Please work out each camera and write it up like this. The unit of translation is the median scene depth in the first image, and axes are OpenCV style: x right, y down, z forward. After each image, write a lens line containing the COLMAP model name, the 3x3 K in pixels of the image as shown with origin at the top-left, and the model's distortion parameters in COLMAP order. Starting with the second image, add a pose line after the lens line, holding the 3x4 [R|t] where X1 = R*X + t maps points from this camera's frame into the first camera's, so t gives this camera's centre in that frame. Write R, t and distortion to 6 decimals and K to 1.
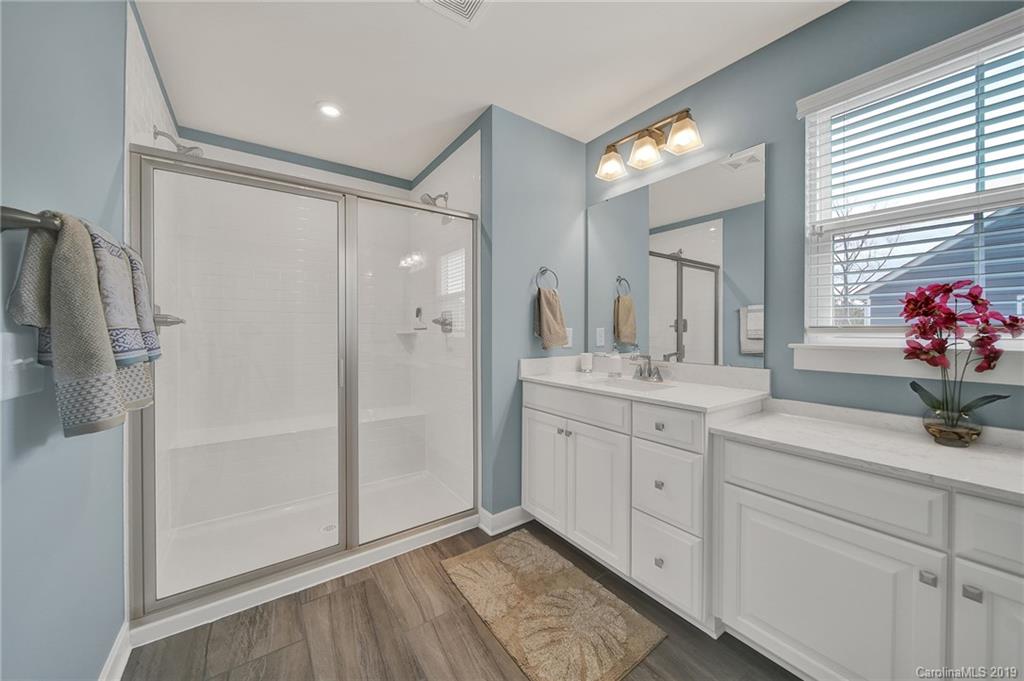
lens RADIAL K [[359.9, 0, 514.8], [0, 359.9, 335.1], [0, 0, 1]] dist [-0.000311, -0.000856]
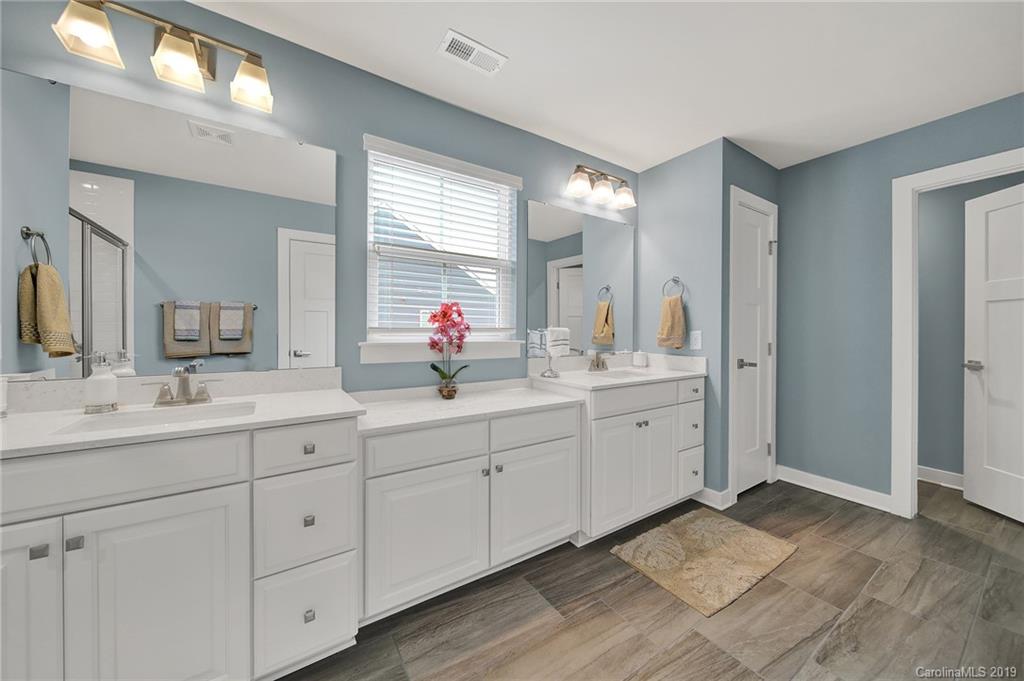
lens RADIAL K [[359.9, 0, 506.8], [0, 359.9, 336.6], [0, 0, 1]] dist [-0.000311, -0.000856]
pose [[0.061634, -0.016435, 0.997963, -0.353976], [0.009171, 0.999832, 0.015900, -0.007970], [-0.998057, 0.008172, 0.061774, 0.474344]]
